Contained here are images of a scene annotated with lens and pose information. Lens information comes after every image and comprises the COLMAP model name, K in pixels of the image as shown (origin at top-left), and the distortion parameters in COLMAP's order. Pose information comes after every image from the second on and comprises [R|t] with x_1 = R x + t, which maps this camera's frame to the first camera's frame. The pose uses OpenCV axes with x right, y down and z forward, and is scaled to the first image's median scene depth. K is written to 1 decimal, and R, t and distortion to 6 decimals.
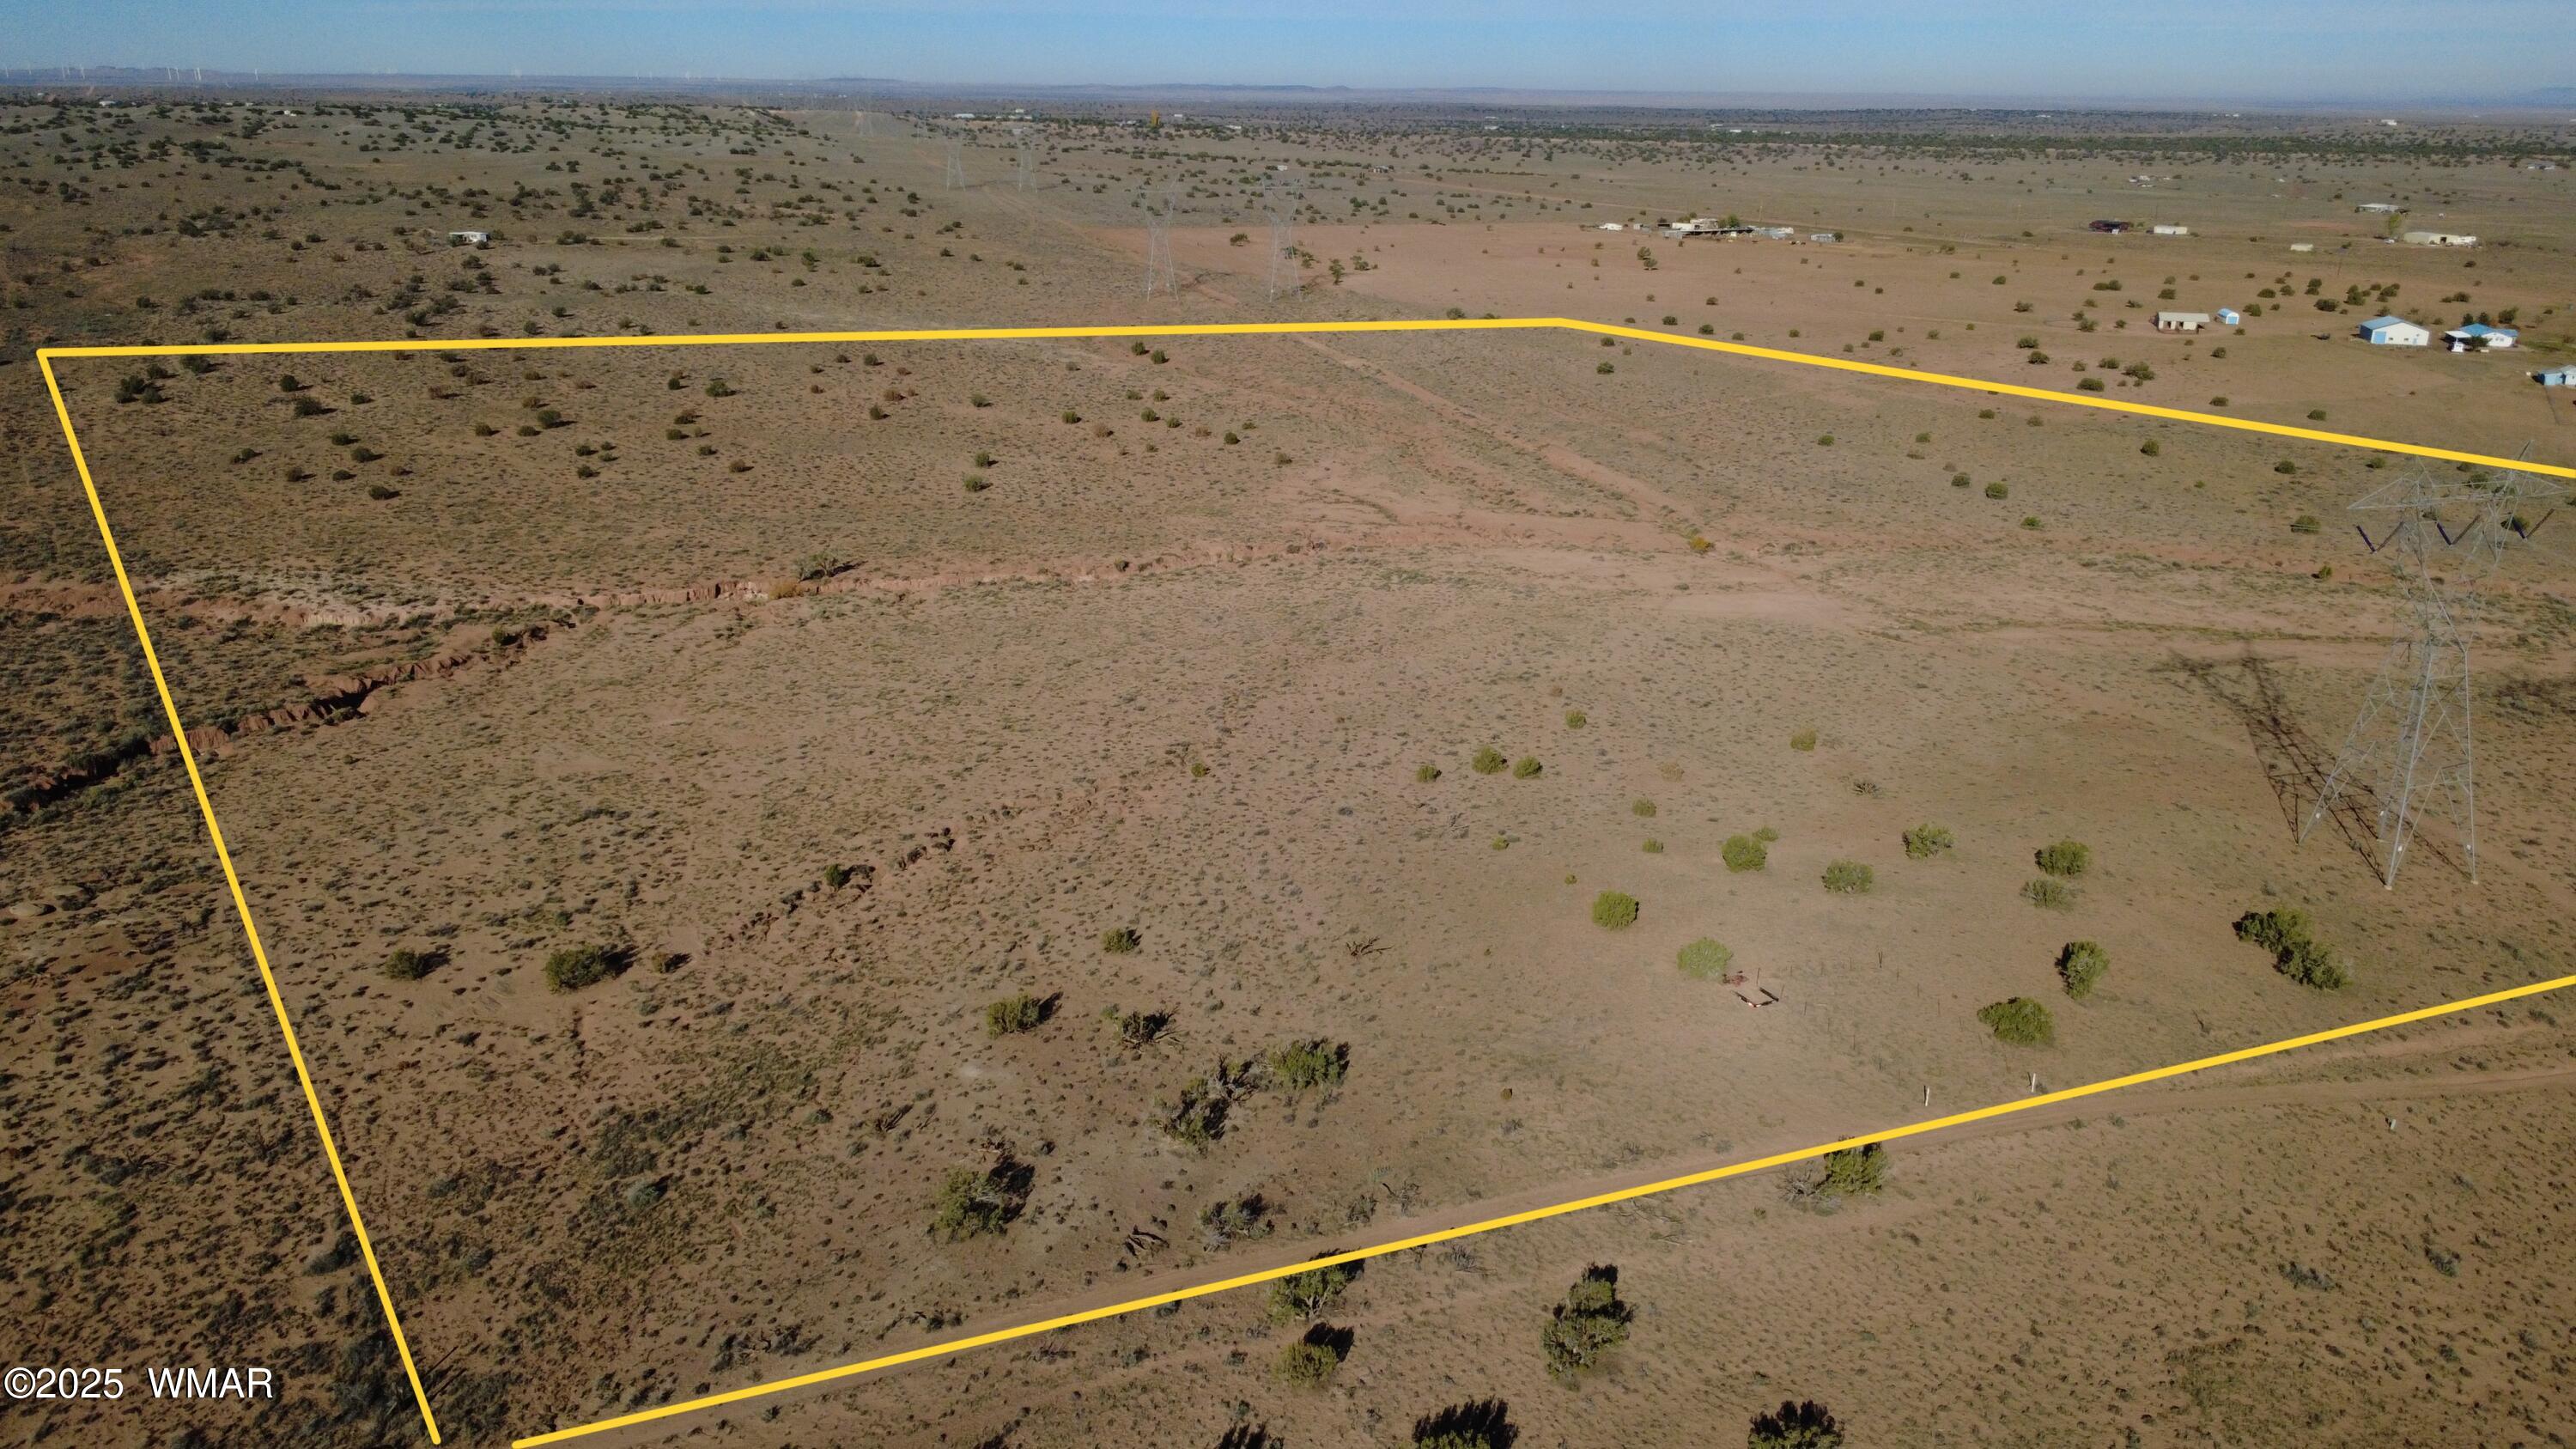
lens RADIAL K [[1830.4, 0, 1288.0], [0, 1830.4, 724.5], [0, 0, 1]] dist [0.001400, -0.004271]
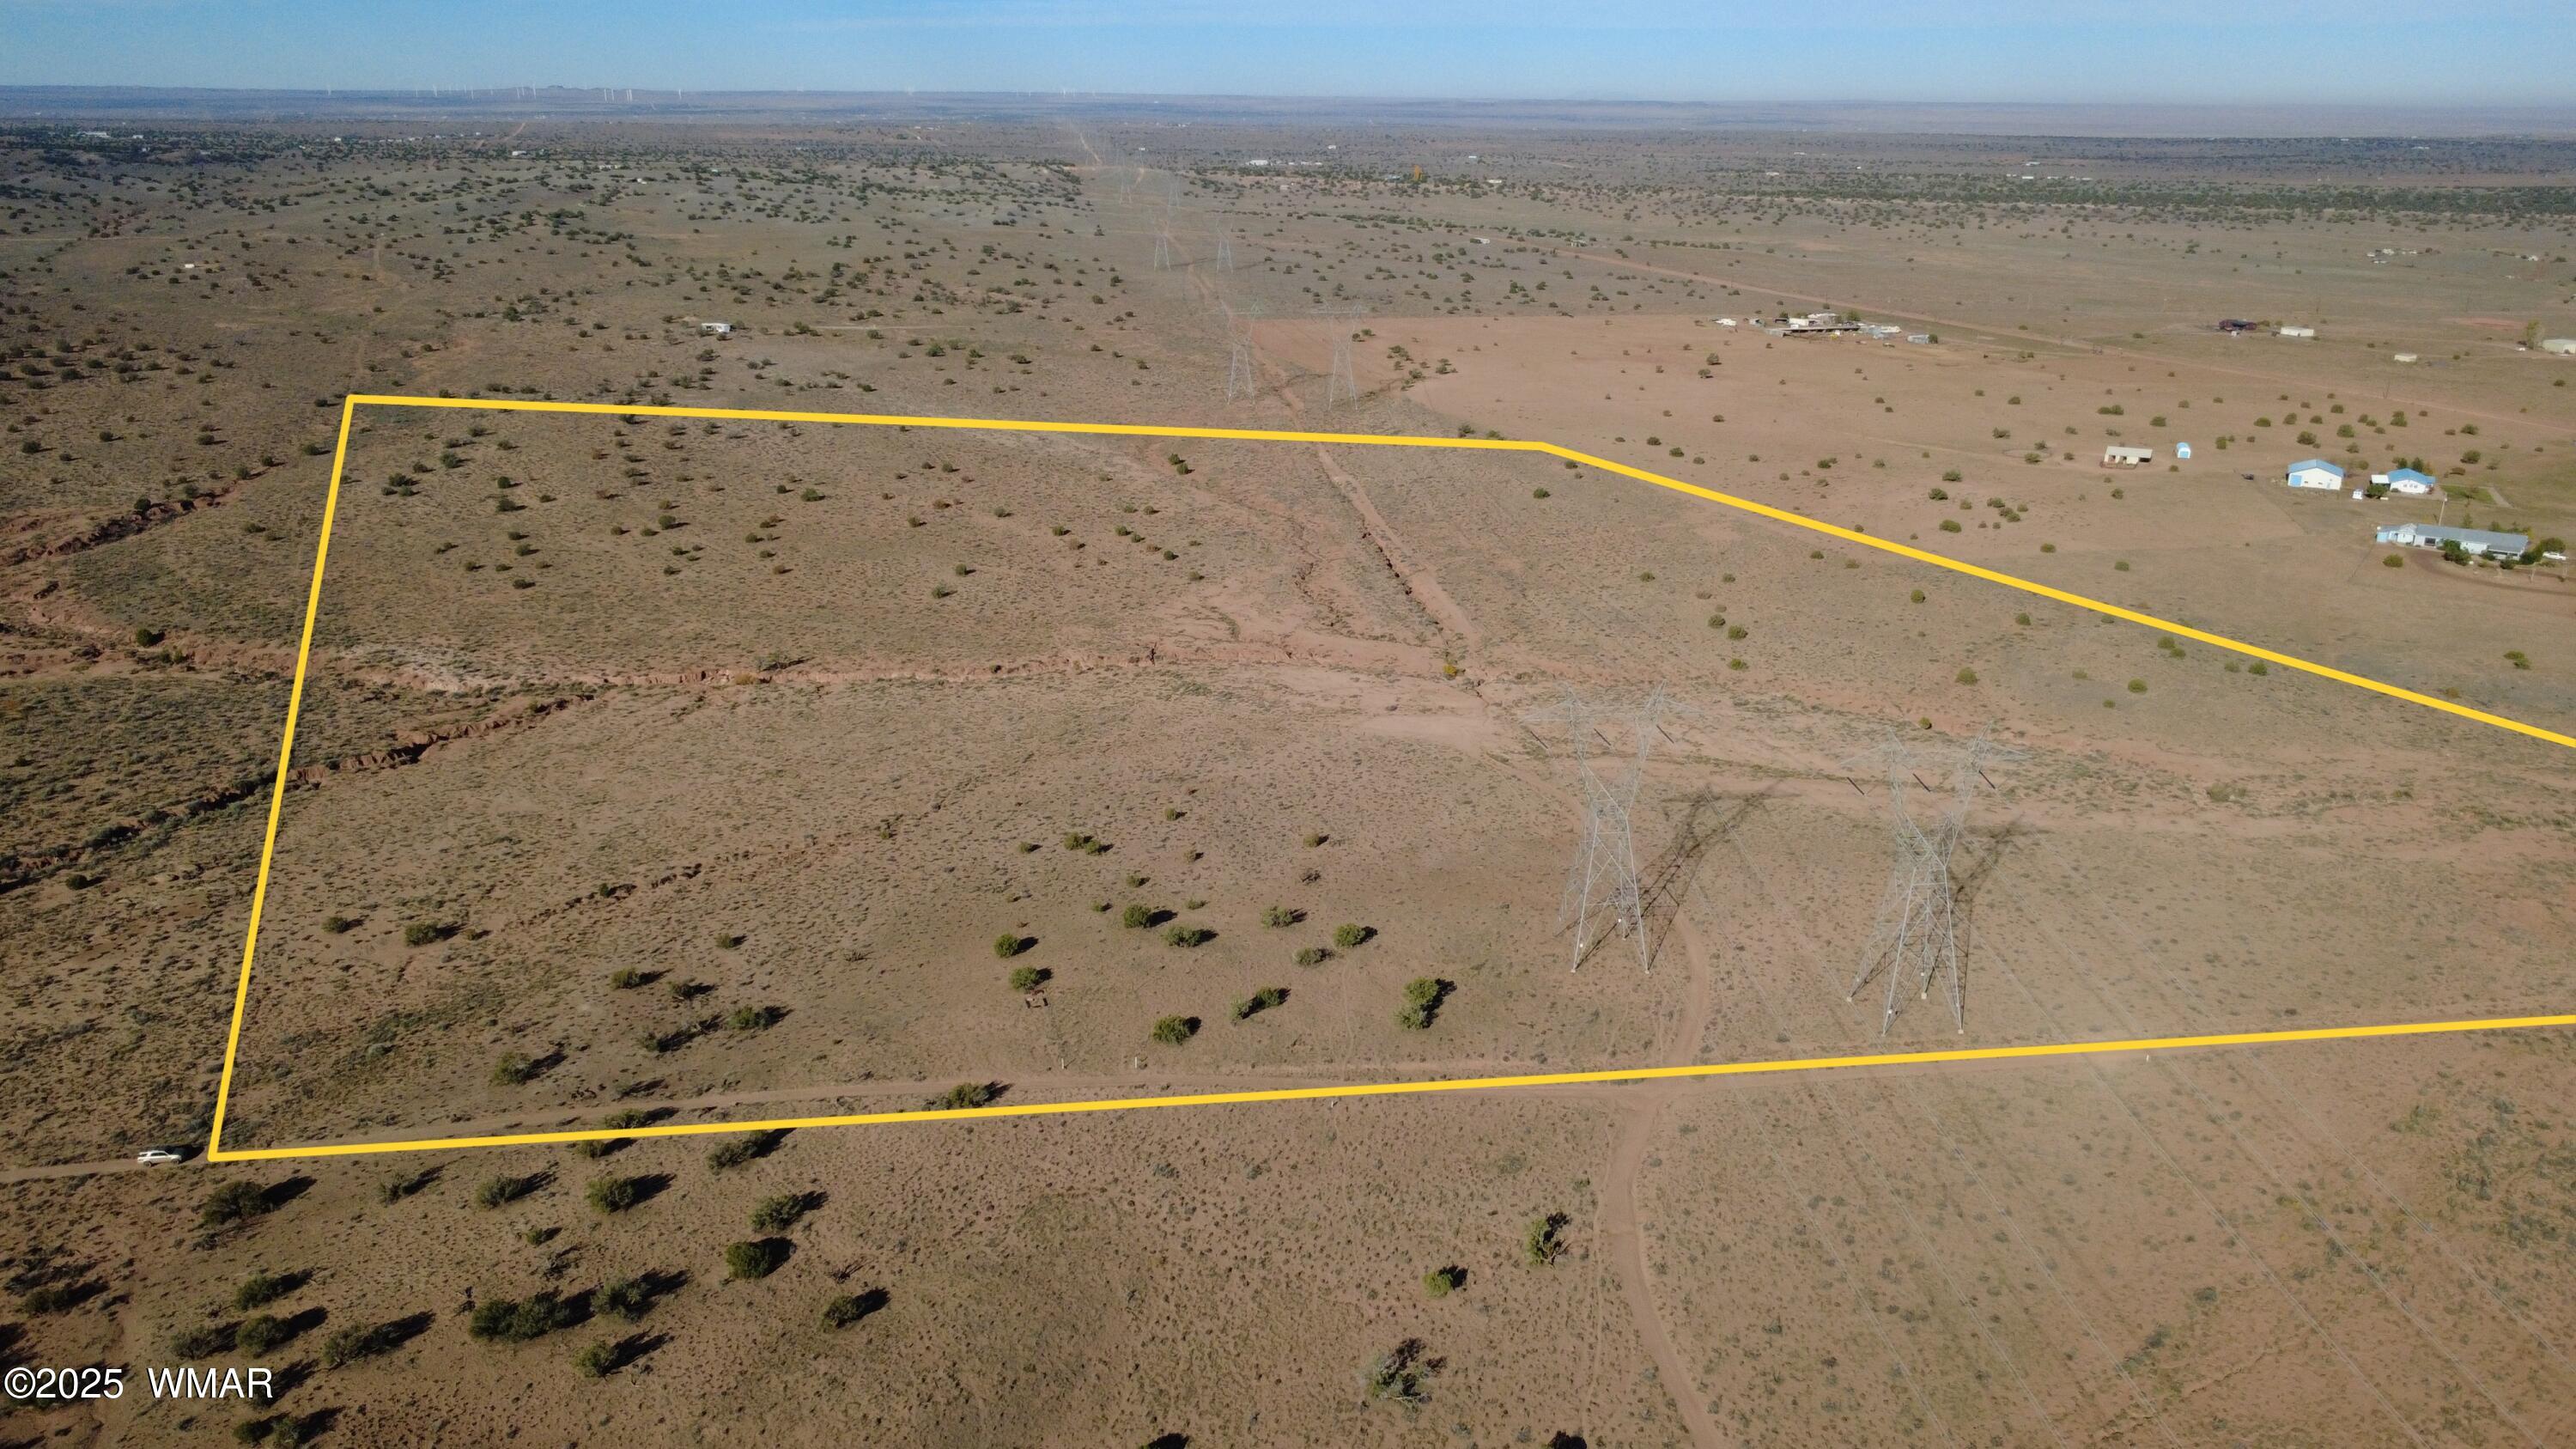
lens RADIAL K [[1830.4, 0, 1288.0], [0, 1830.4, 724.5], [0, 0, 1]] dist [0.001400, -0.004271]
pose [[0.983072, 0.054482, -0.174932, 0.321065], [-0.055786, 0.998439, -0.002543, -0.048430], [0.174521, 0.012259, 0.984577, -0.260481]]
